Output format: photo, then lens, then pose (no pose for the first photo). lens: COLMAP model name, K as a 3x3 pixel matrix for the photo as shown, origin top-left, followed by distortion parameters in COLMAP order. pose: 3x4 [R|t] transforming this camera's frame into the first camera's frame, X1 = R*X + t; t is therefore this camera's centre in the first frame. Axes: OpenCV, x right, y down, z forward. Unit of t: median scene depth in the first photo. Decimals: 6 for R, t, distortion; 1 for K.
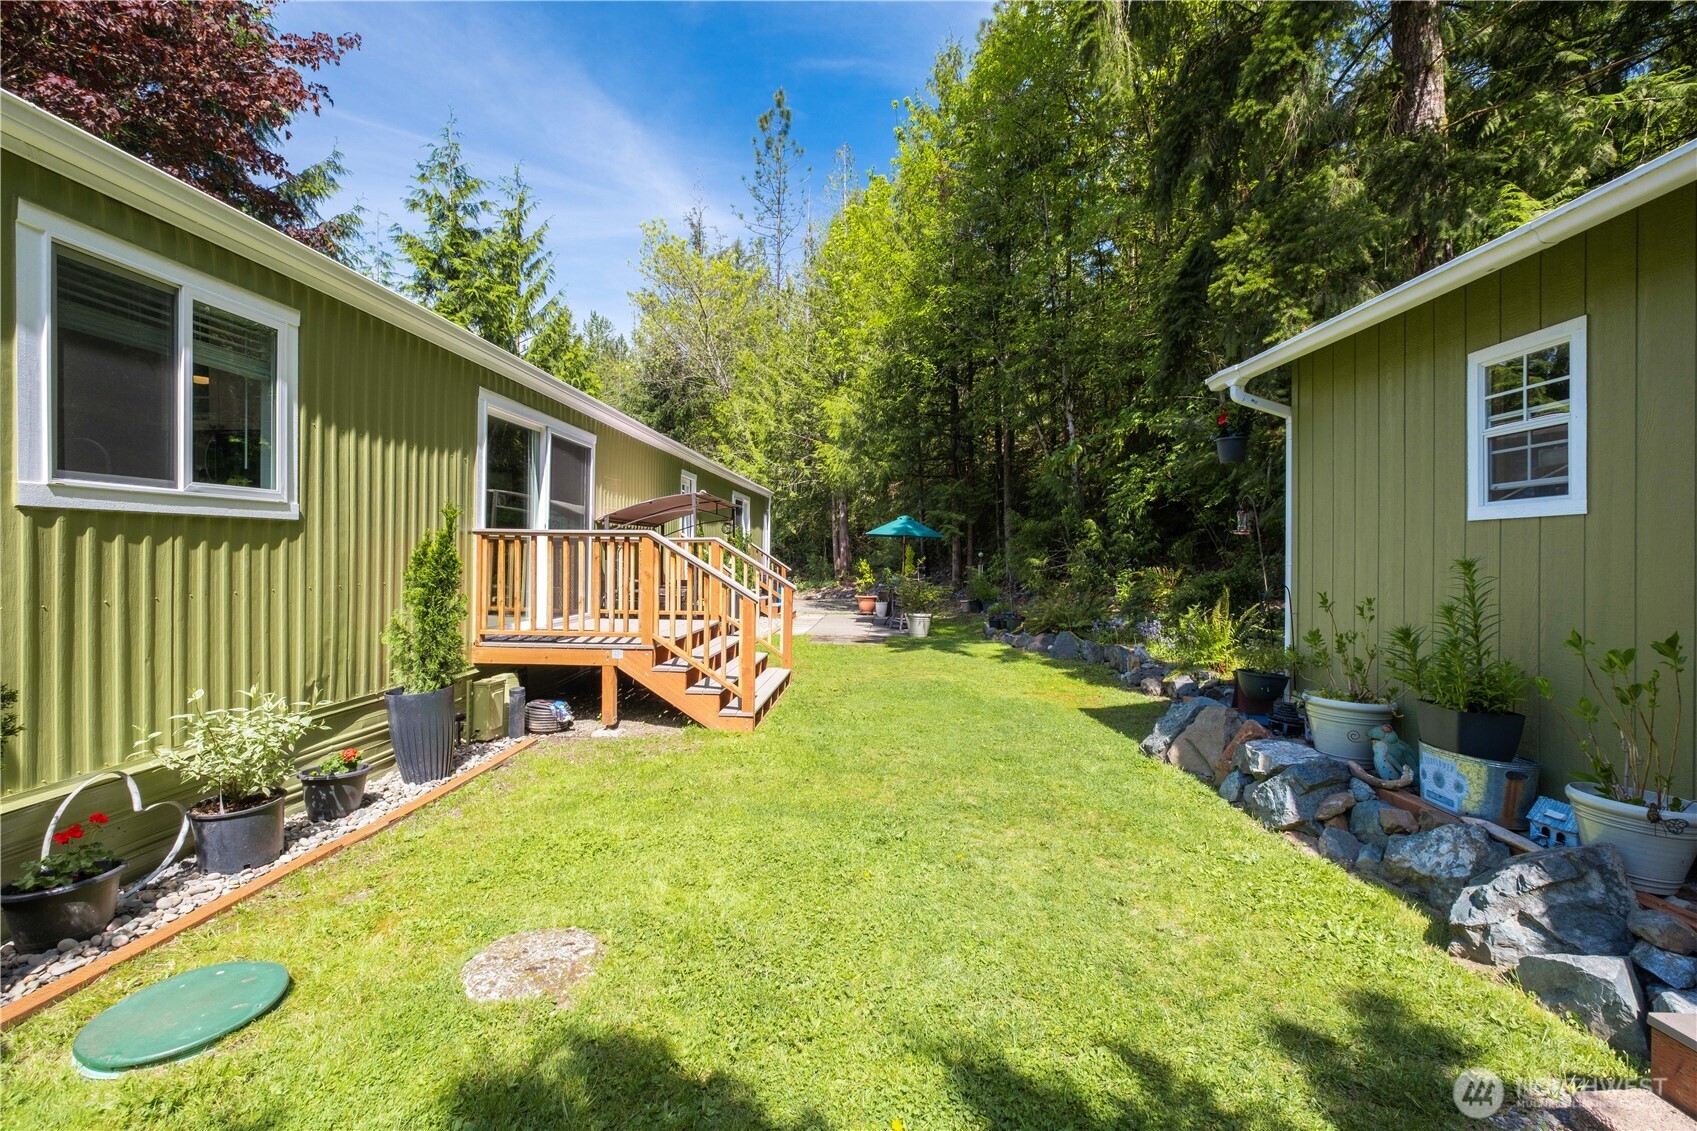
lens RADIAL K [[744.8, 0, 846.4], [0, 744.8, 556.8], [0, 0, 1]] dist [0.006235, -0.005701]
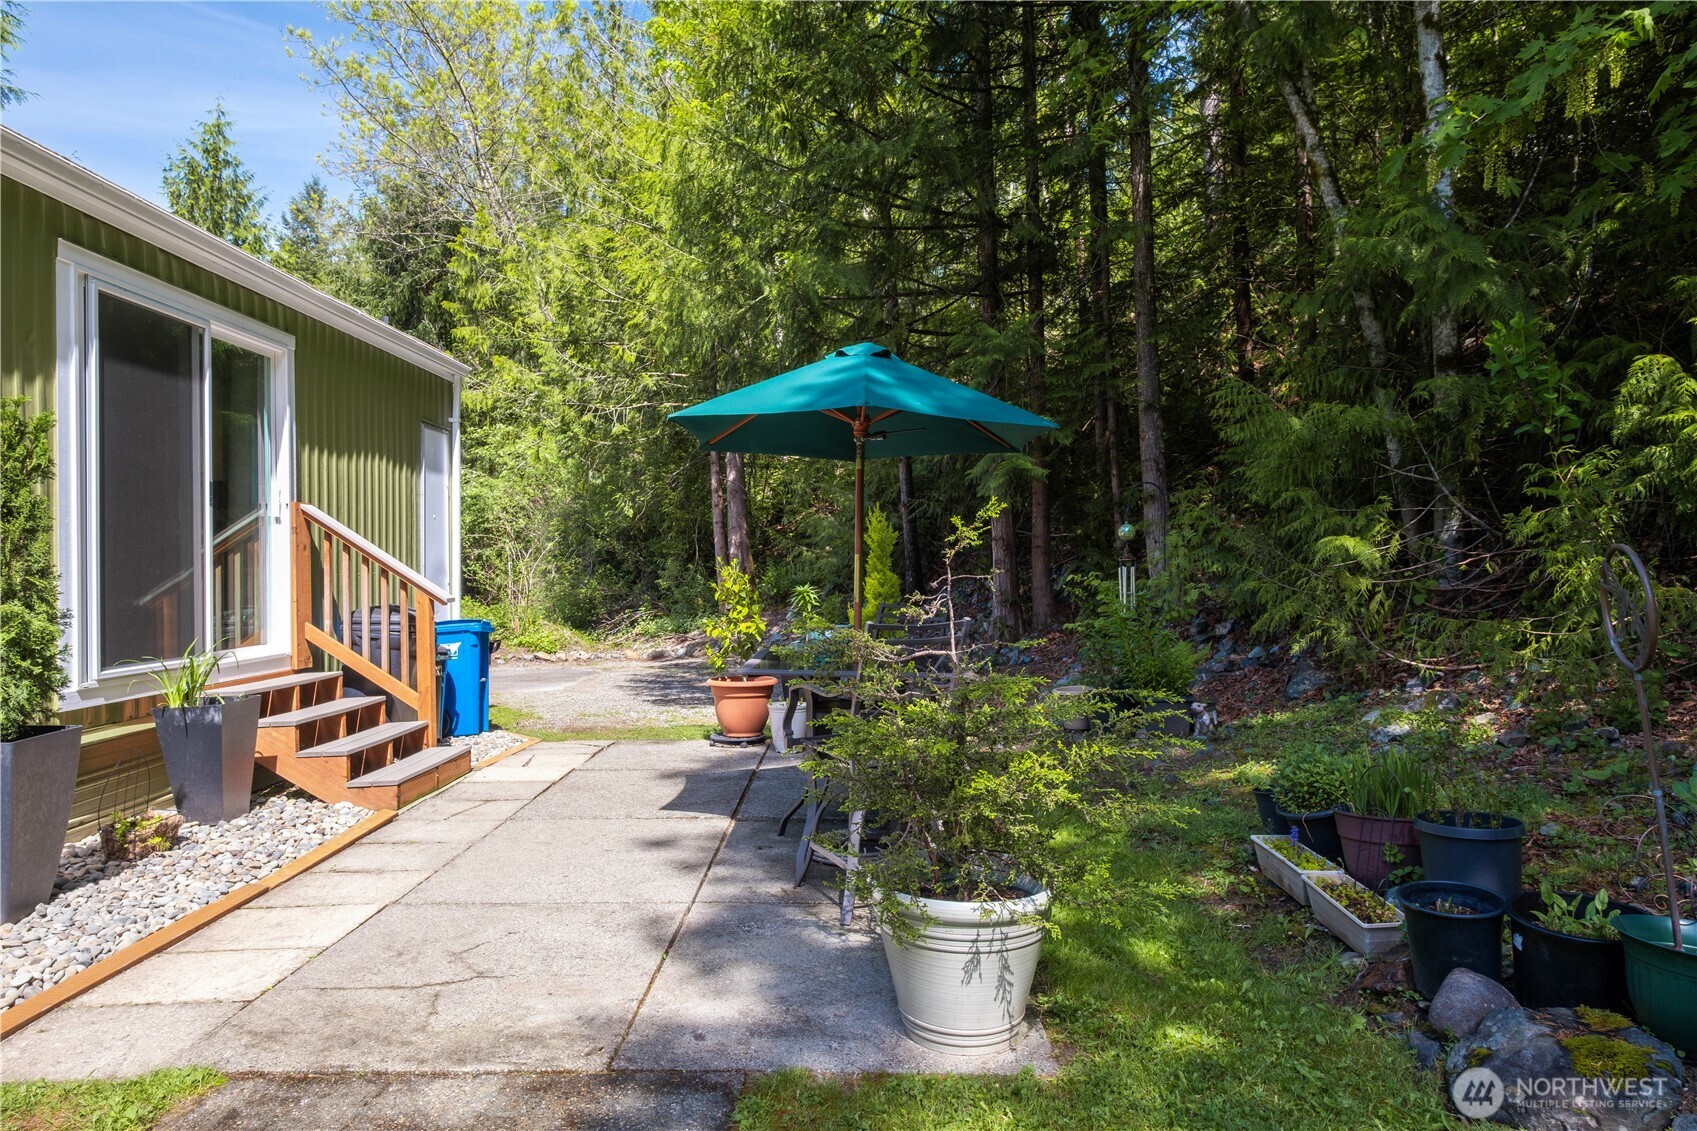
lens RADIAL K [[972.7, 0, 835.0], [0, 972.7, 559.3], [0, 0, 1]] dist [-0.004800, -0.000259]
pose [[0.998777, -0.019877, 0.045271, 0.143852], [0.020502, 0.999700, -0.013392, 0.029946], [-0.044991, 0.014304, 0.998885, 1.795509]]
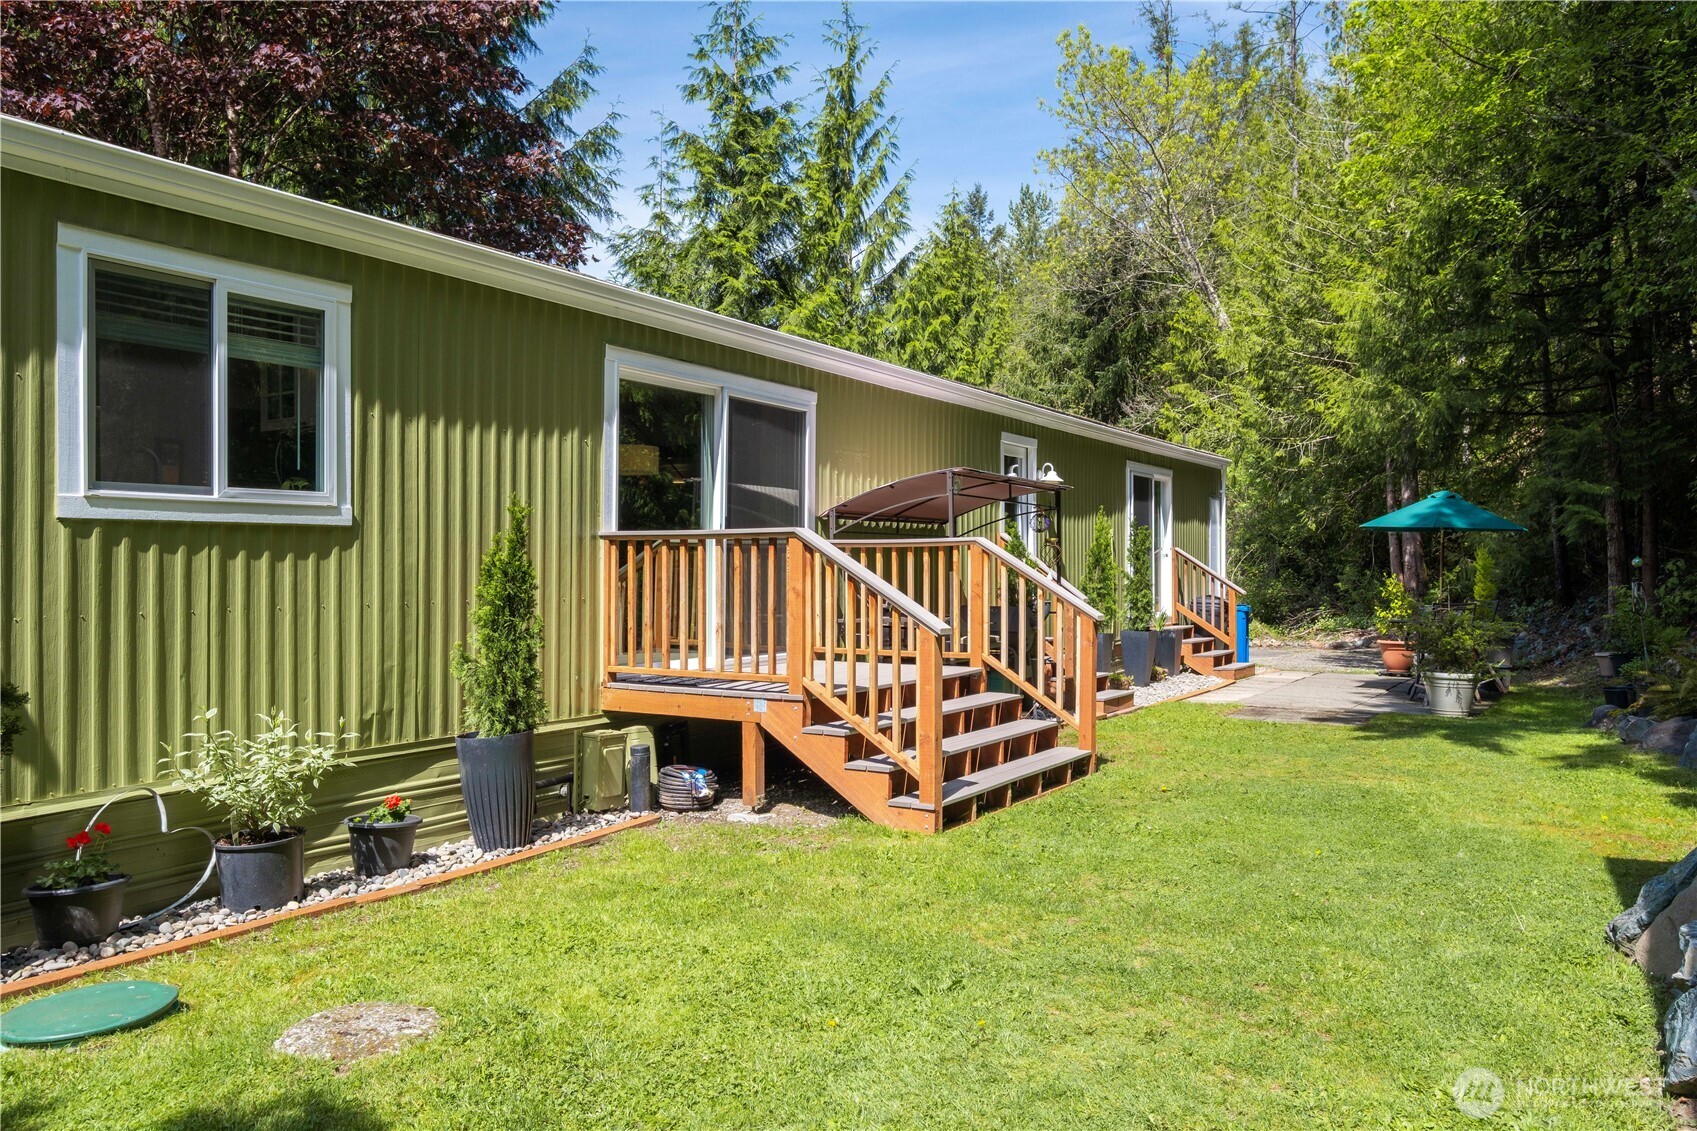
lens RADIAL K [[1254.4, 0, 839.3], [0, 1254.4, 556.2], [0, 0, 1]] dist [-0.000659, 0.002307]
pose [[0.877345, -0.015594, -0.479607, 0.327064], [0.007881, 0.999805, -0.018091, 0.012020], [0.479795, 0.012092, 0.877297, -0.003505]]
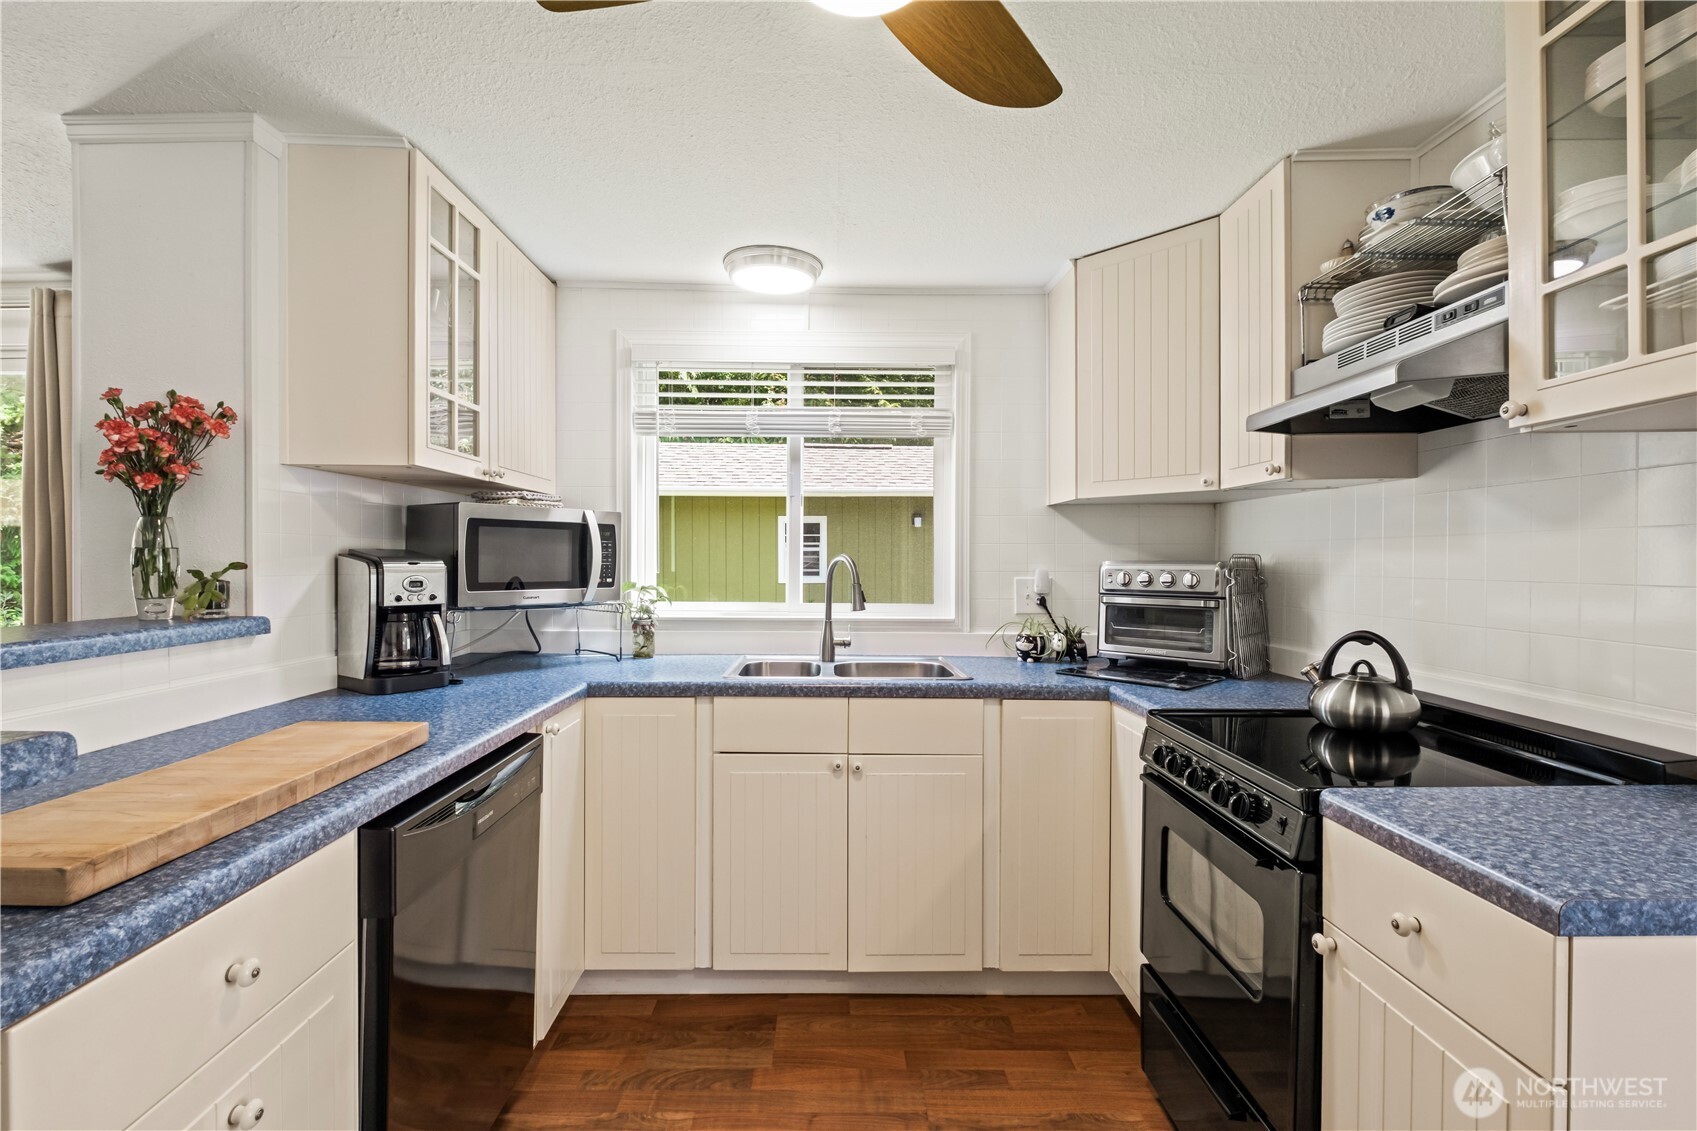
lens RADIAL K [[744.8, 0, 841.1], [0, 744.8, 567.1], [0, 0, 1]] dist [0.006235, -0.005701]
pose [[-0.067539, -0.022243, 0.997469, -1.025015], [-0.000435, 0.999752, 0.022264, -0.097467], [-0.997717, 0.001069, -0.067532, 0.598383]]
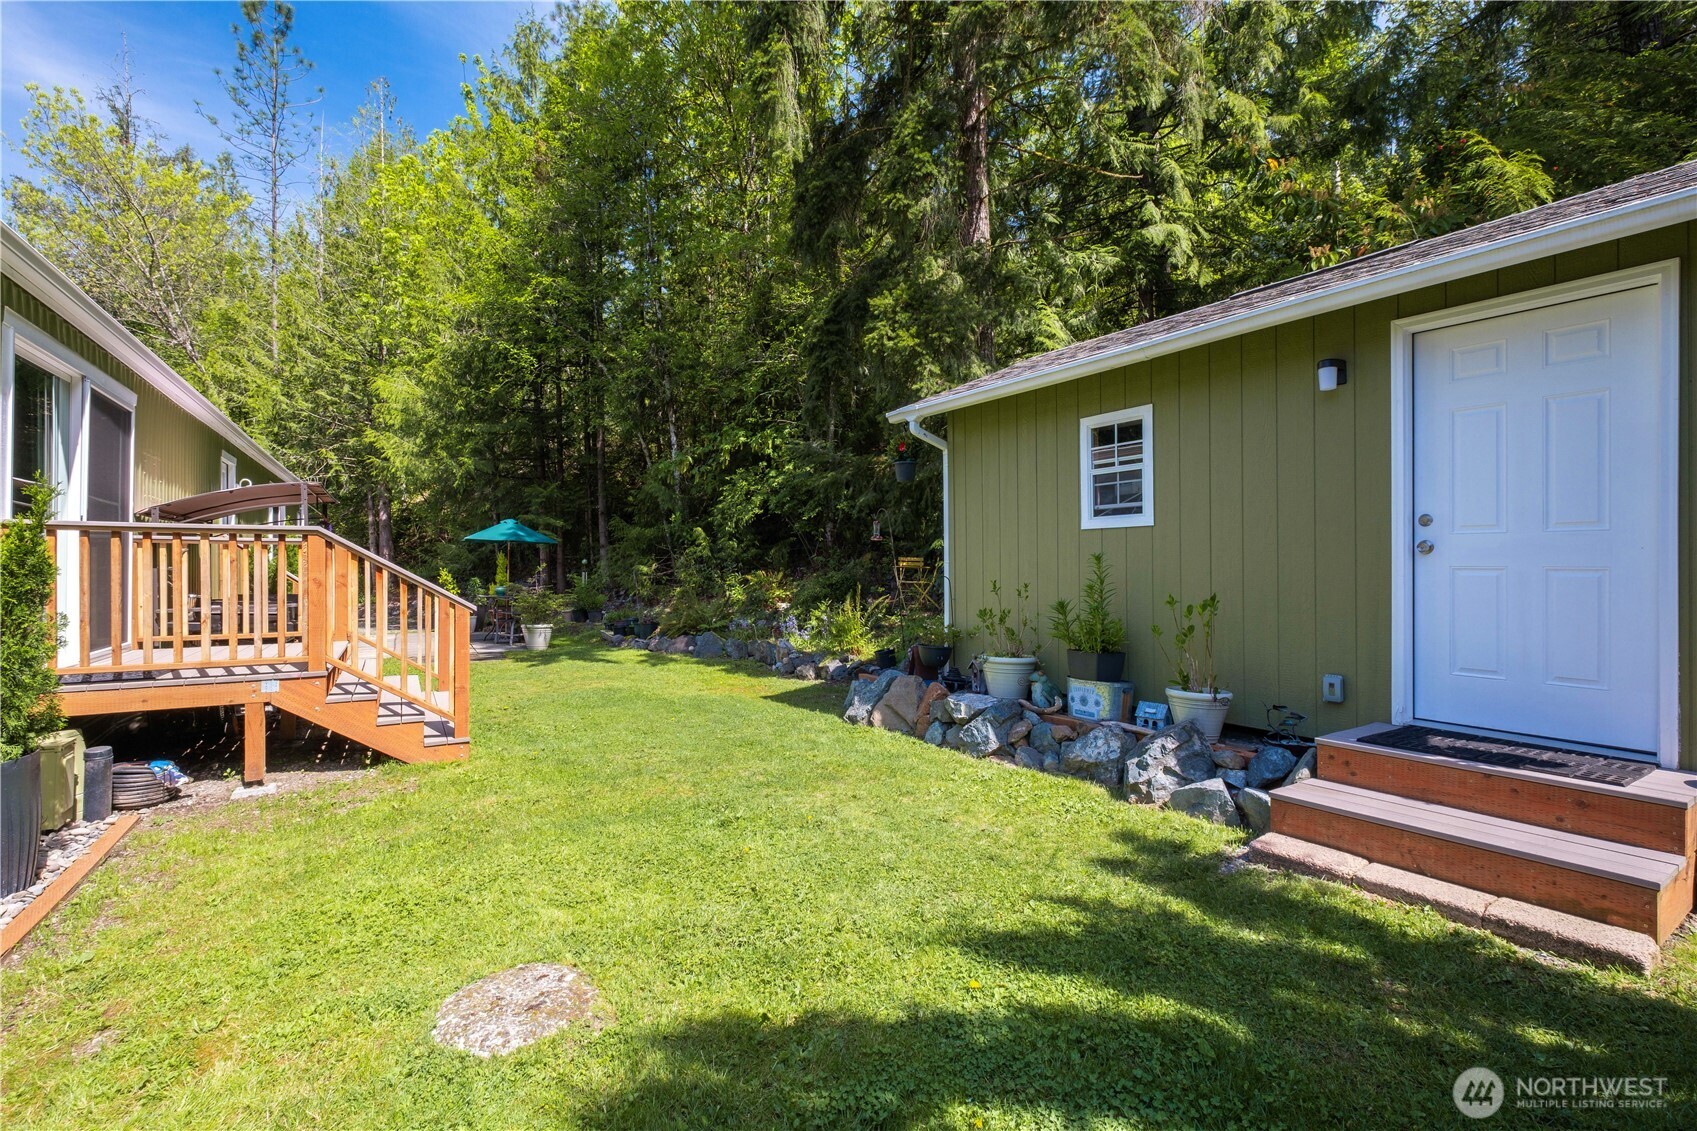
lens RADIAL K [[744.8, 0, 854.1], [0, 744.8, 568.5], [0, 0, 1]] dist [0.006235, -0.005701]
pose [[0.819140, -0.011744, 0.573474, -0.252899], [0.010258, 0.999930, 0.005825, 0.010376], [-0.573502, 0.001112, 0.819203, 0.019712]]
